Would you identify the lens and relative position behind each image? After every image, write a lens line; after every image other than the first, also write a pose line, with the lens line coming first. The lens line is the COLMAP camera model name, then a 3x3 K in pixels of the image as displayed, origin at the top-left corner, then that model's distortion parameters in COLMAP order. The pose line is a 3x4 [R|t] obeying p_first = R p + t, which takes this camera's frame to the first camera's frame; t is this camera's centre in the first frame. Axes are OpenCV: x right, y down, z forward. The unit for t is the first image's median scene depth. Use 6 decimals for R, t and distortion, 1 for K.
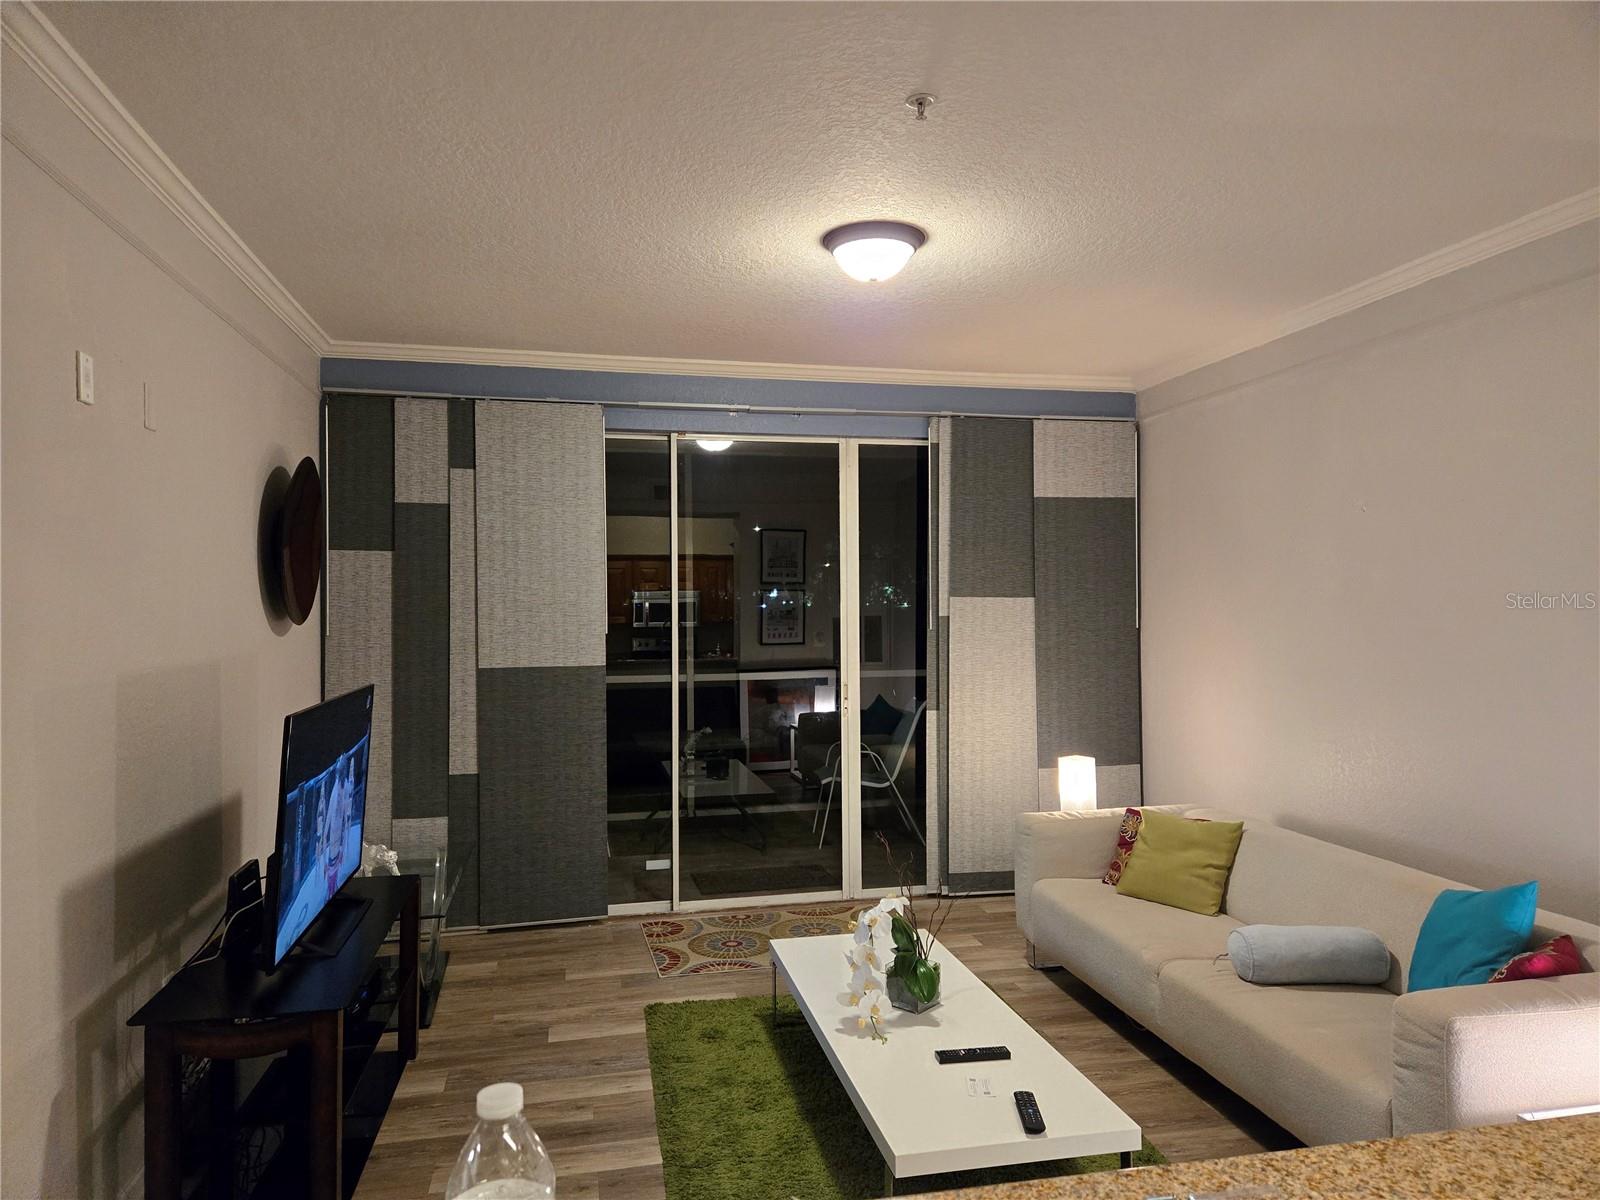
lens RADIAL K [[1057.0, 0, 796.5], [0, 1057.0, 594.6], [0, 0, 1]] dist [0.059536, -0.046872]
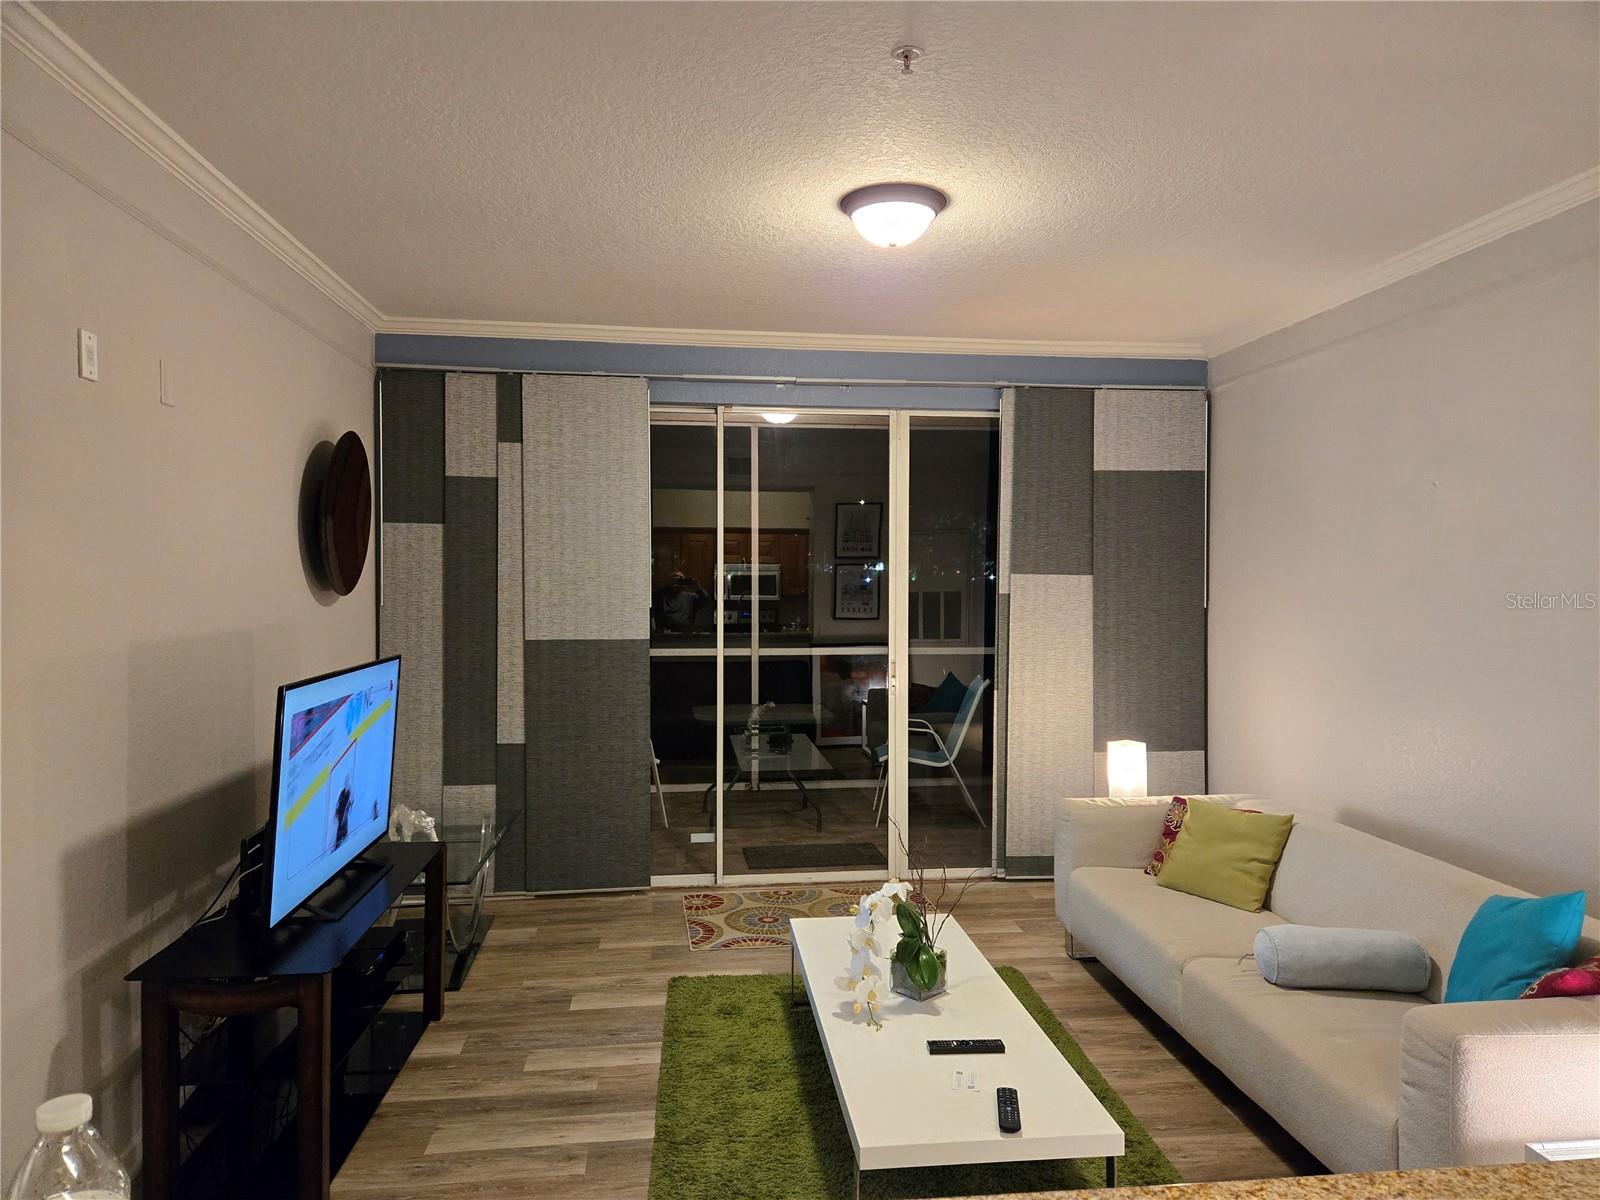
lens RADIAL K [[1057.0, 0, 805.4], [0, 1057.0, 592.8], [0, 0, 1]] dist [0.059536, -0.046872]
pose [[0.995557, 0.010666, -0.093553, 0.081522], [-0.008472, 0.999680, 0.023816, -0.002842], [0.093777, -0.022918, 0.995329, 0.022306]]
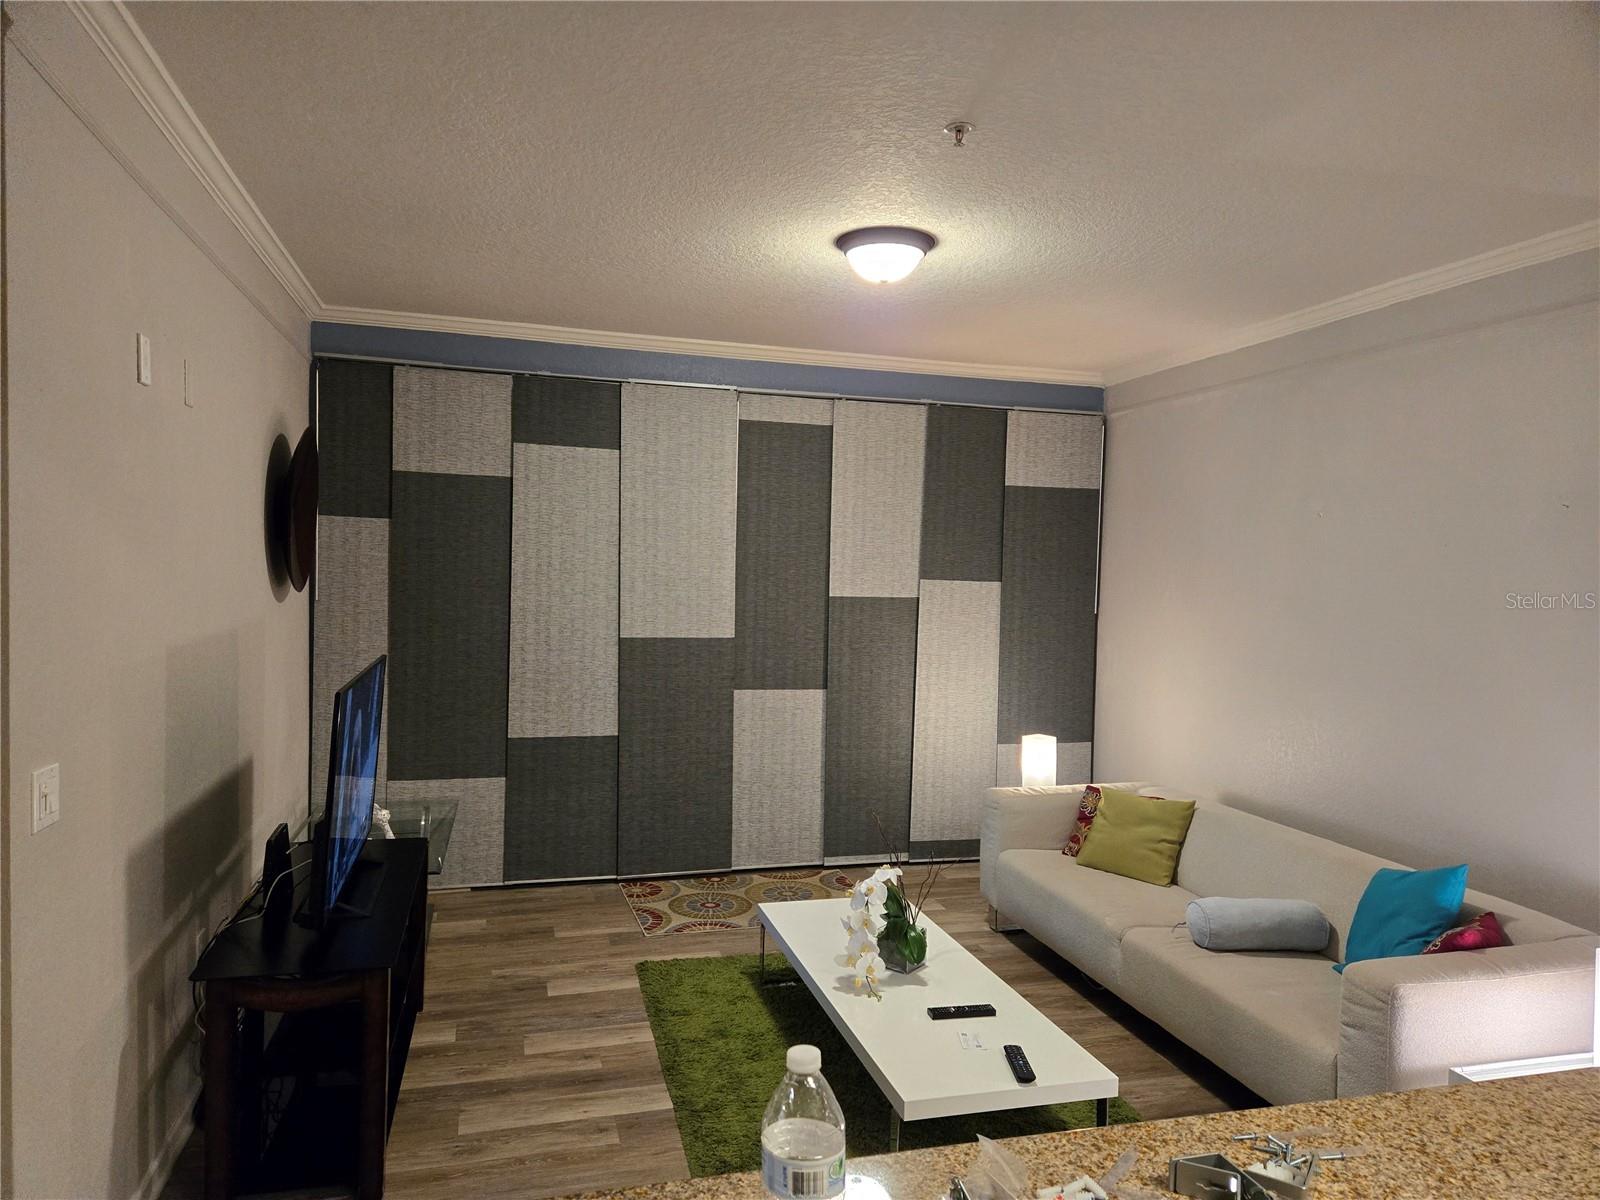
lens RADIAL K [[1057.0, 0, 789.5], [0, 1057.0, 609.0], [0, 0, 1]] dist [0.059536, -0.046872]
pose [[0.997763, 0.029280, 0.060093, -0.068536], [-0.032321, 0.998212, 0.050285, -0.024184], [-0.058513, -0.052114, 0.996925, -0.045735]]
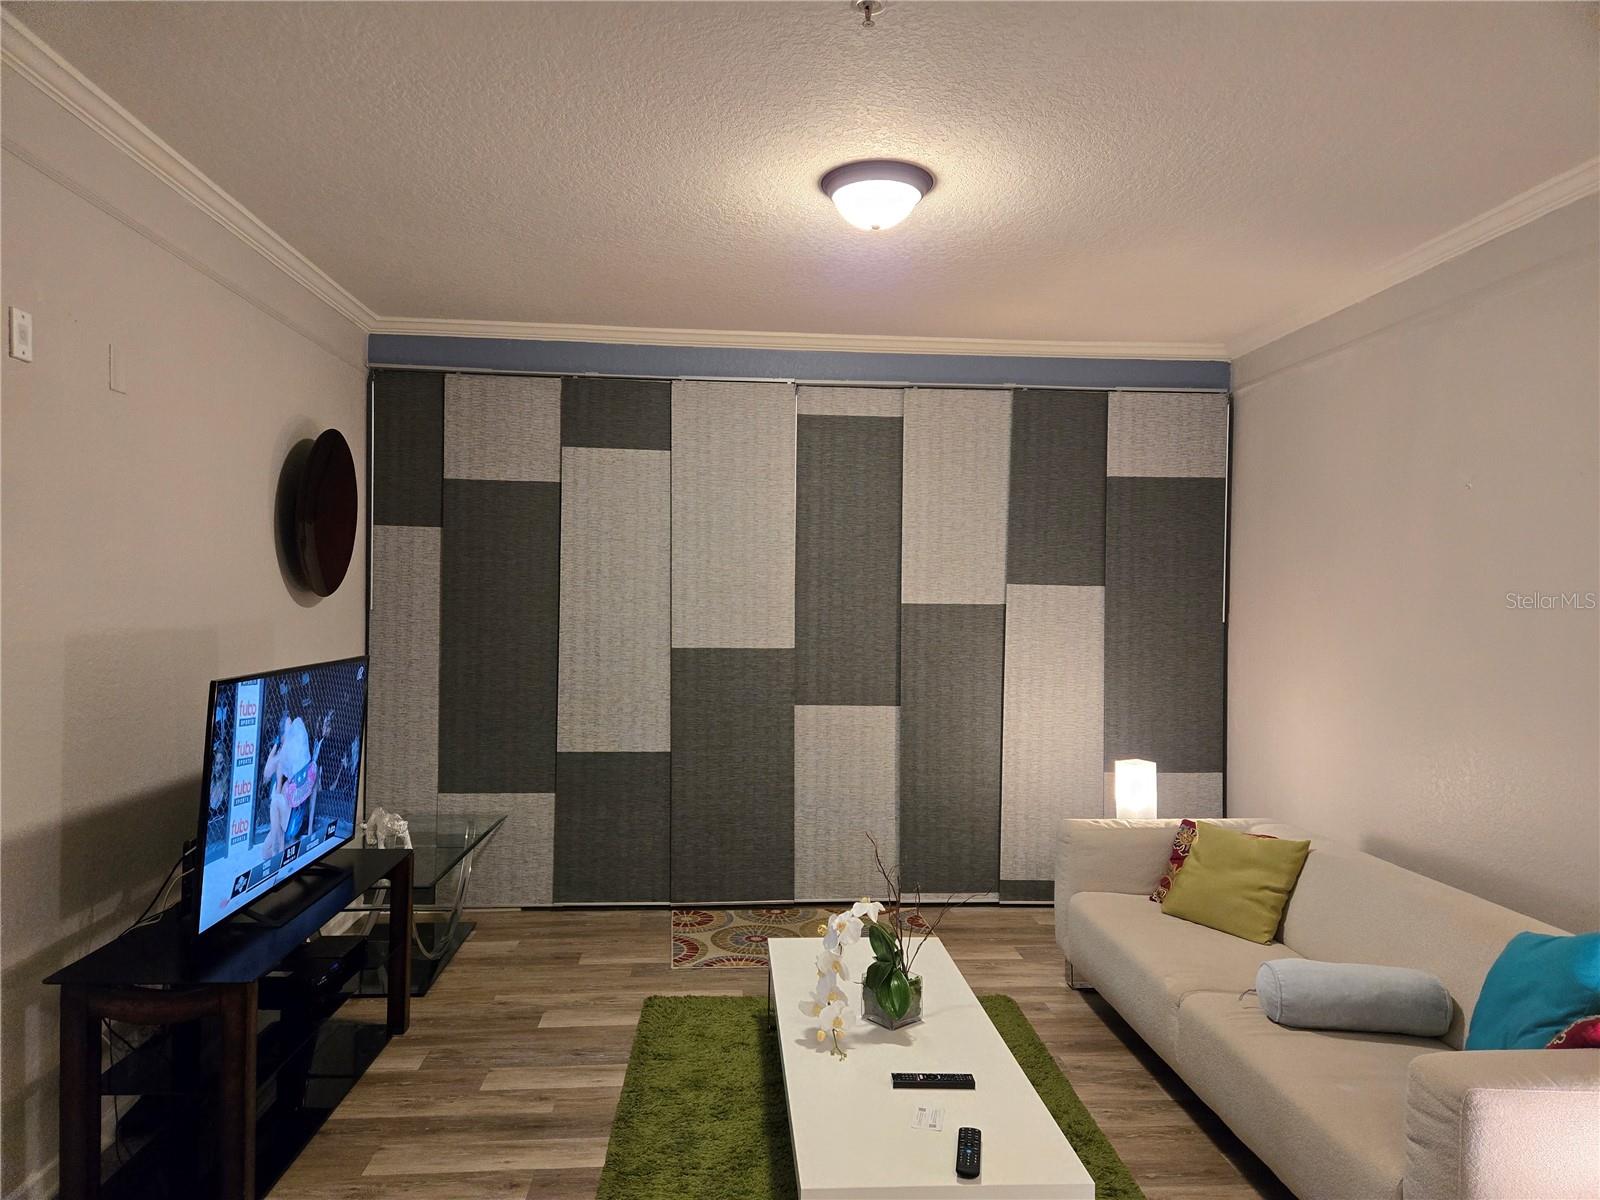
lens RADIAL K [[1057.0, 0, 788.8], [0, 1057.0, 605.2], [0, 0, 1]] dist [0.059536, -0.046872]
pose [[0.989490, 0.020501, -0.143140, 0.127013], [-0.018266, 0.999690, 0.016907, 0.012848], [0.143442, -0.014115, 0.989558, 0.074058]]
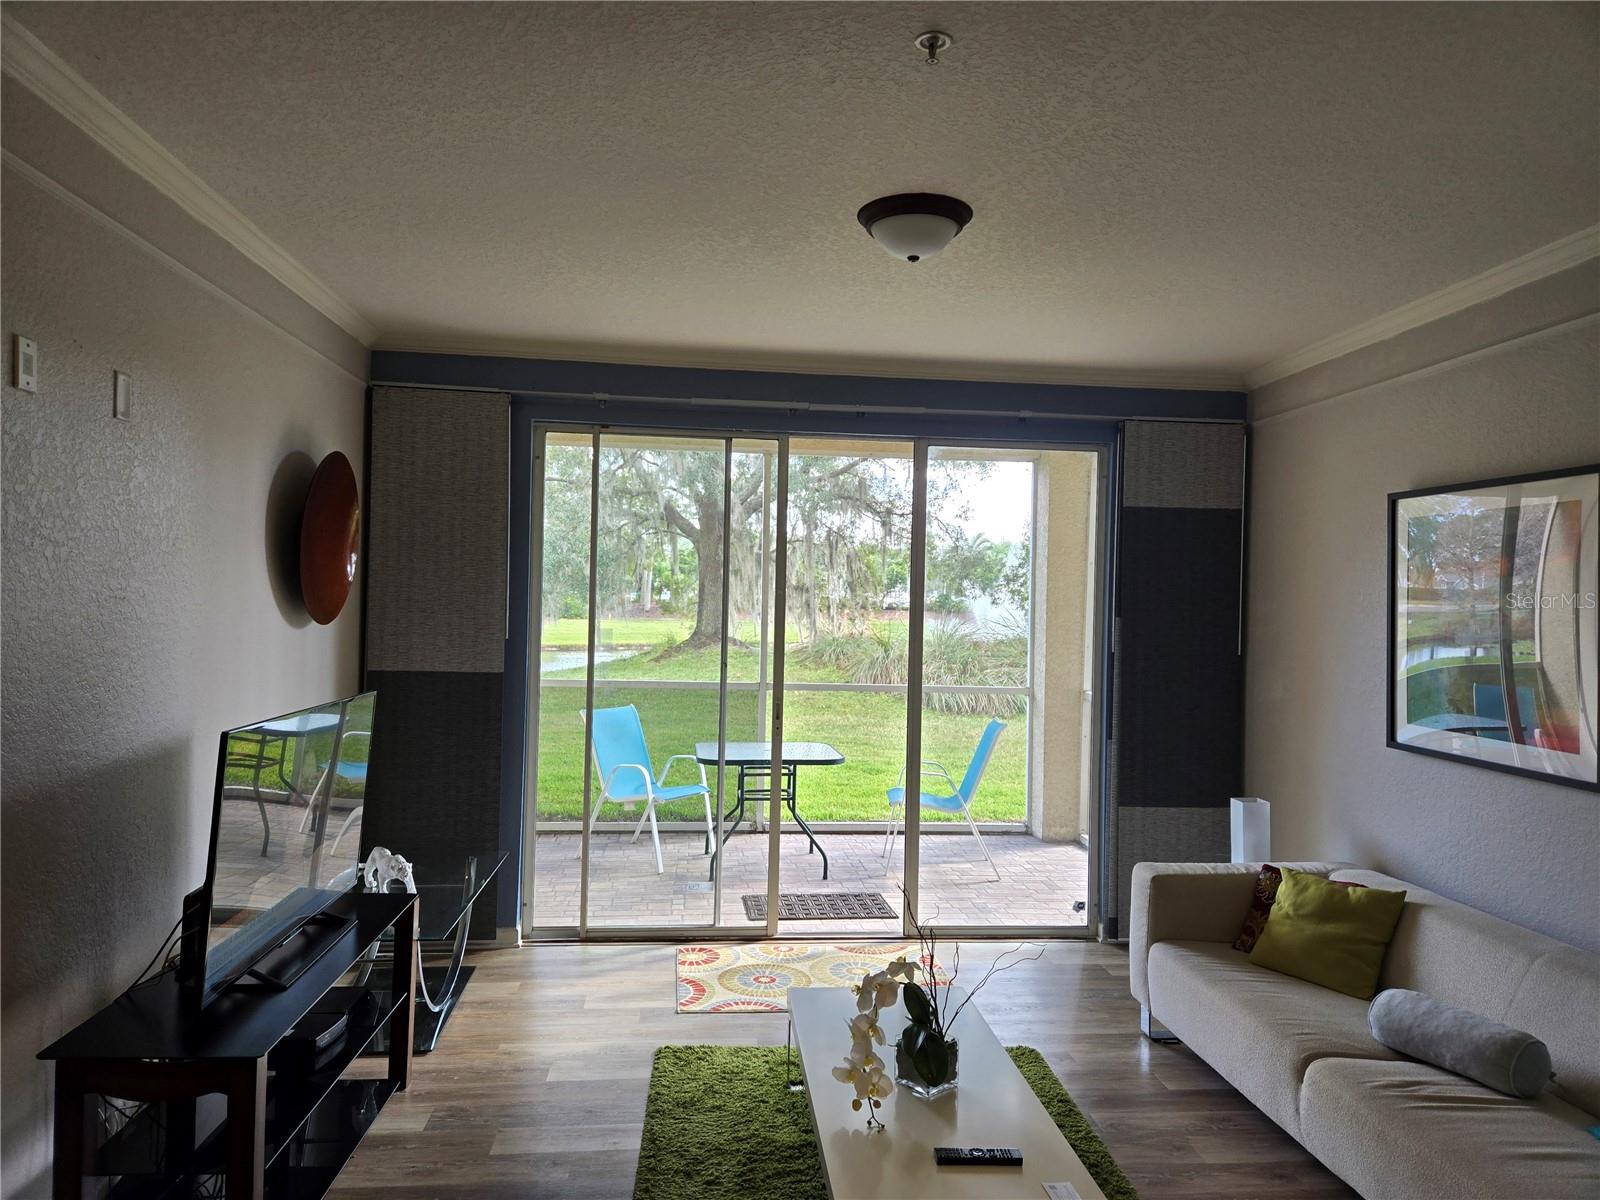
lens RADIAL K [[1057.0, 0, 793.9], [0, 1057.0, 595.6], [0, 0, 1]] dist [0.059536, -0.046872]
pose [[0.992393, 0.030021, -0.119391, 0.082338], [-0.029912, 0.999549, 0.002710, -0.014584], [0.119418, 0.000882, 0.992844, 0.097296]]
